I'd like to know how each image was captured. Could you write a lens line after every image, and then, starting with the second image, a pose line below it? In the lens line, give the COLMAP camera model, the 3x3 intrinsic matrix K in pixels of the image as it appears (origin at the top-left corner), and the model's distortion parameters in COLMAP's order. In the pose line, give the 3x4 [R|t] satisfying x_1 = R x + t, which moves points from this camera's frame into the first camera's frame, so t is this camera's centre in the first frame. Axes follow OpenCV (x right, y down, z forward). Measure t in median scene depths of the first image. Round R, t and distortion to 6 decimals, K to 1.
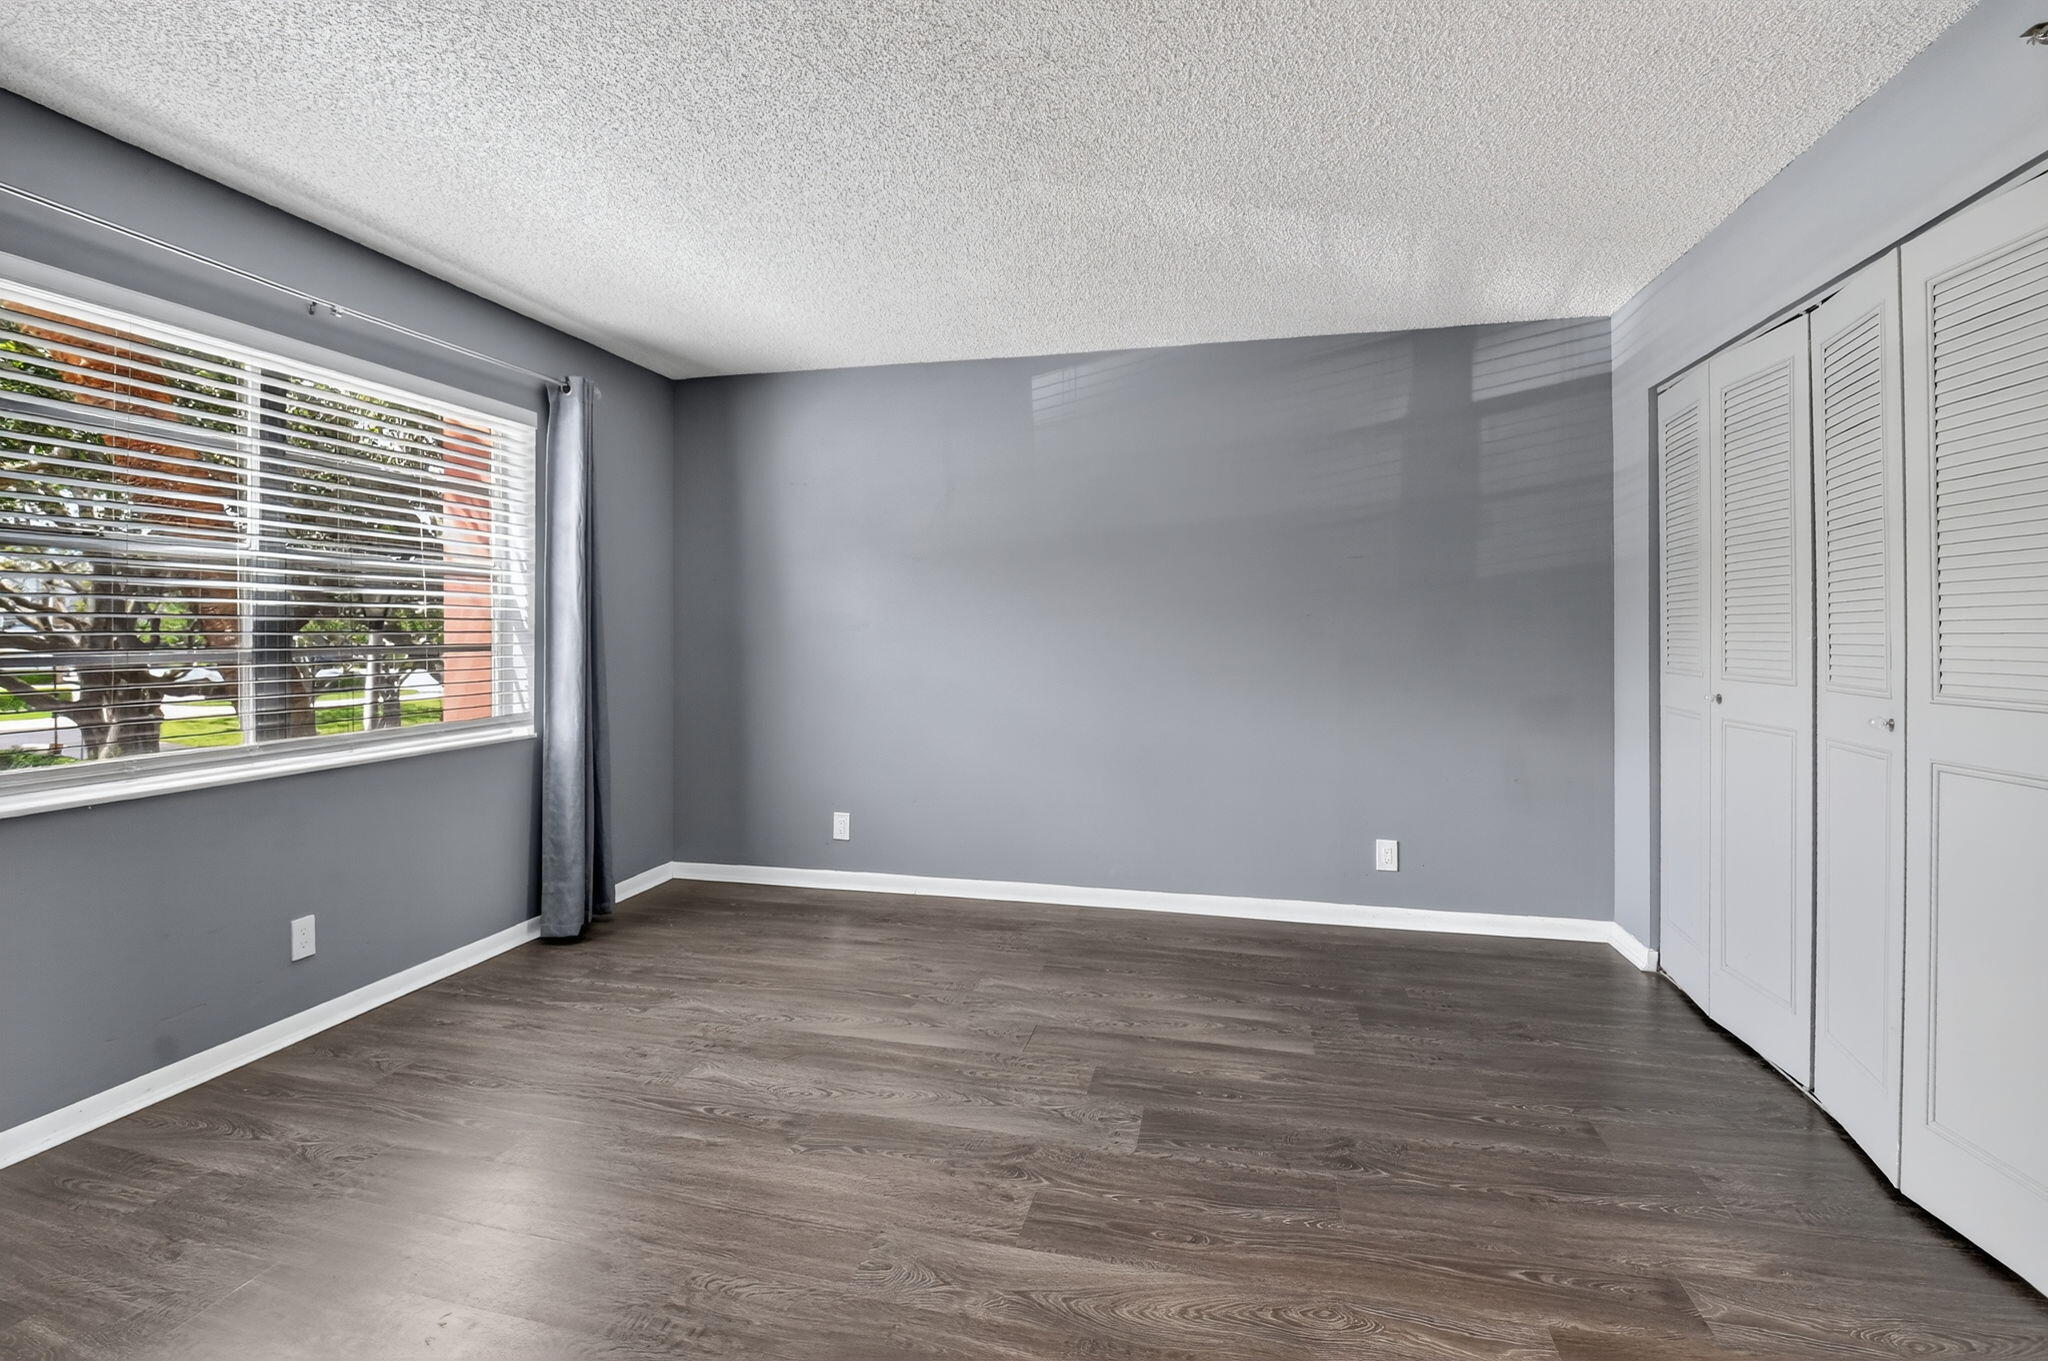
lens RADIAL K [[902.9, 0, 1024.0], [0, 902.9, 680.5], [0, 0, 1]] dist [-0.001083, -0.000078]
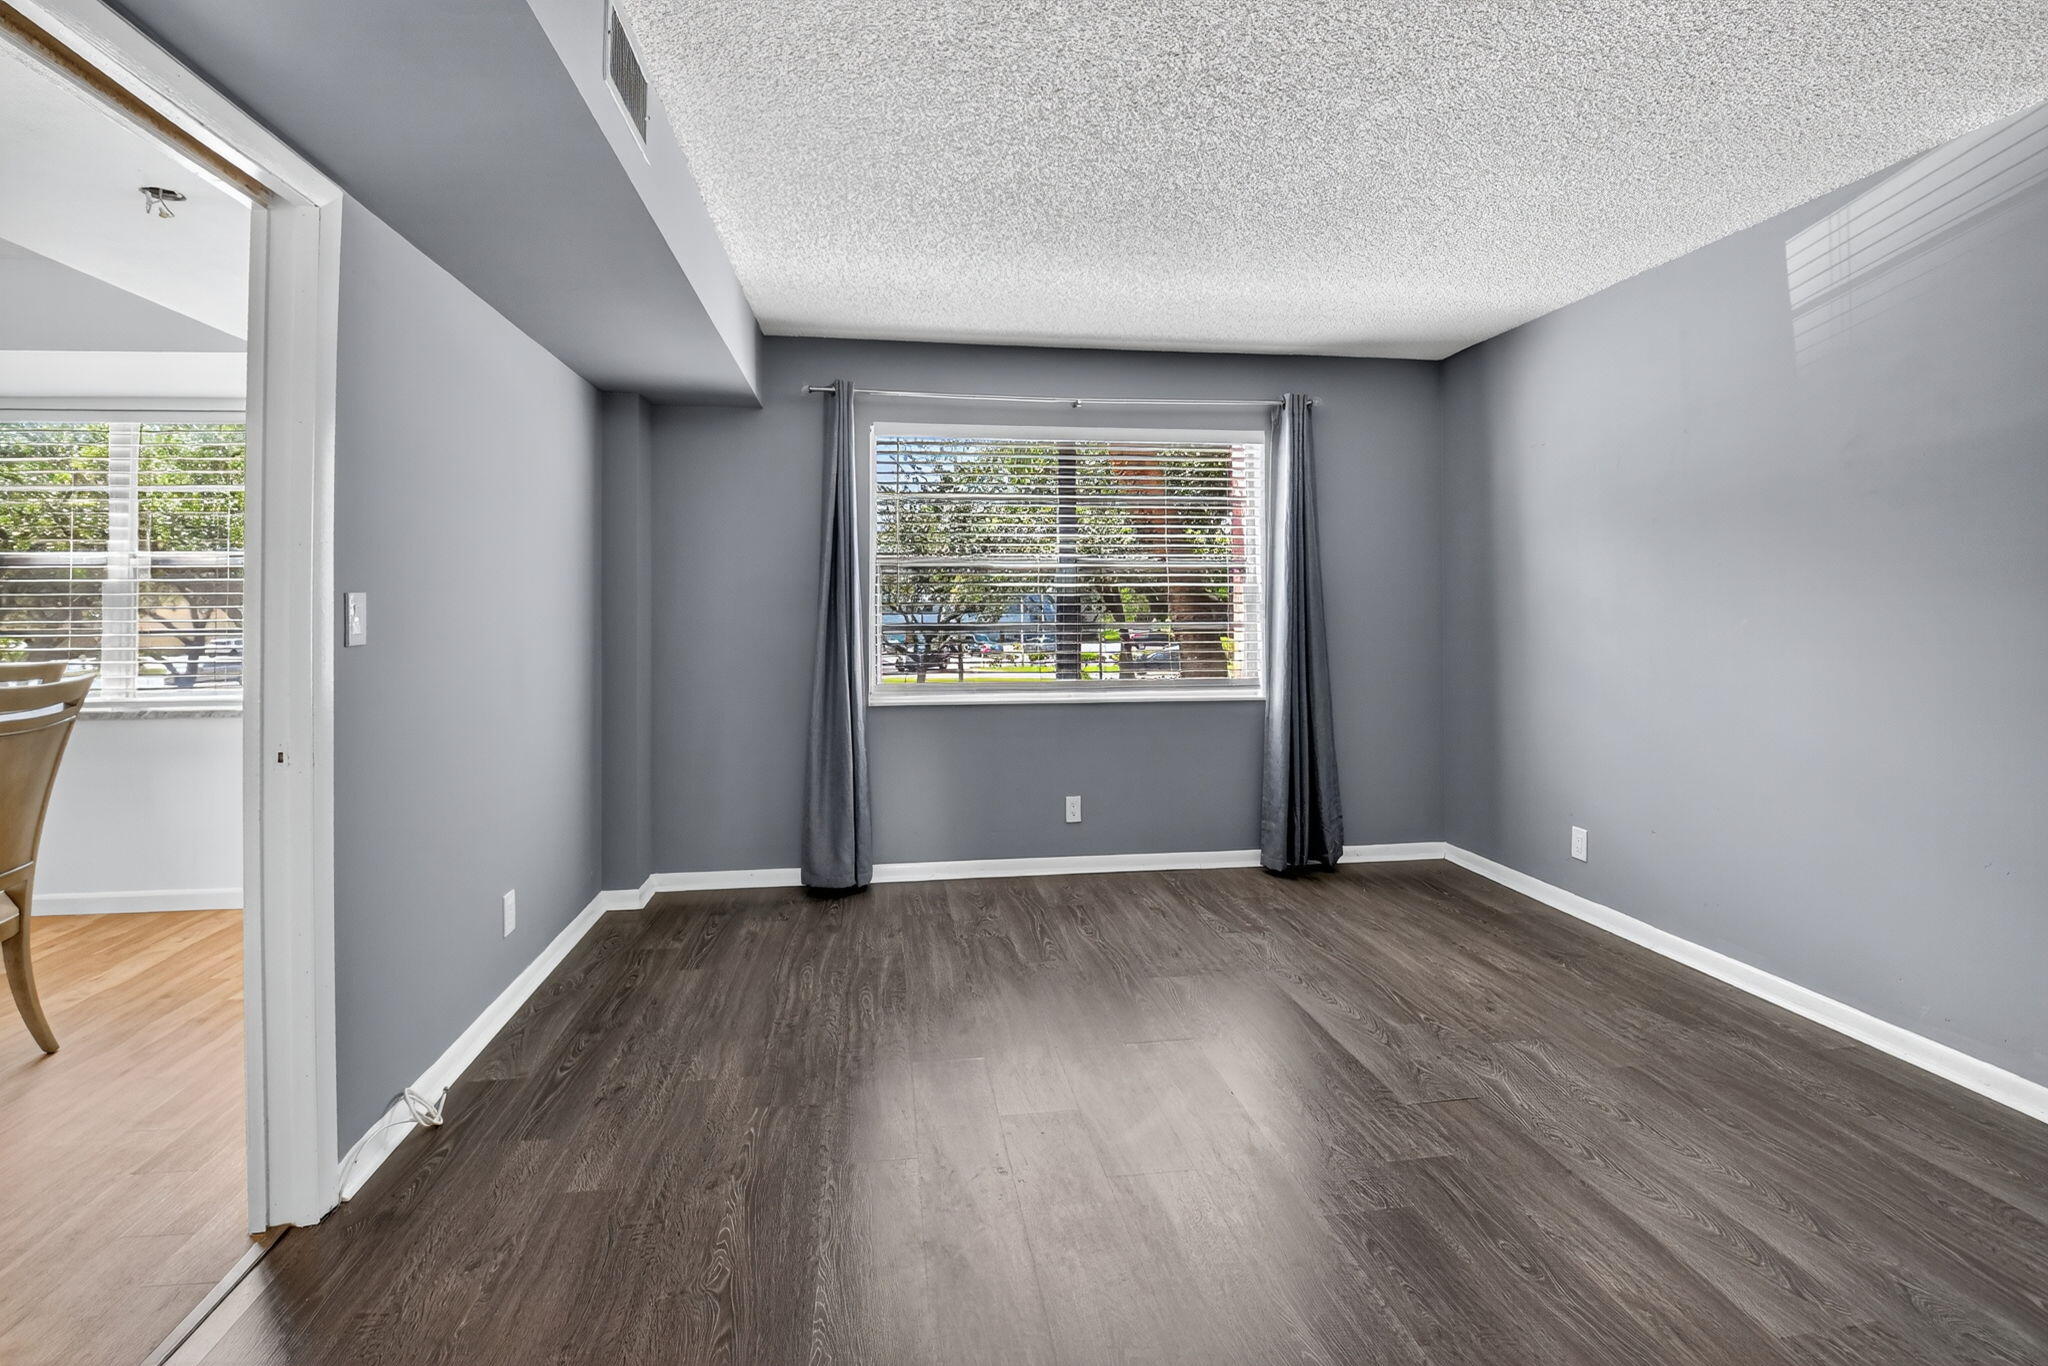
lens RADIAL K [[930.9, 0, 1024.1], [0, 930.9, 652.7], [0, 0, 1]] dist [0.013149, -0.022957]
pose [[0.385264, 0.041365, -0.921879, 0.516157], [-0.047134, 0.998573, 0.025109, -0.016806], [0.921602, 0.033779, 0.386664, 0.237135]]
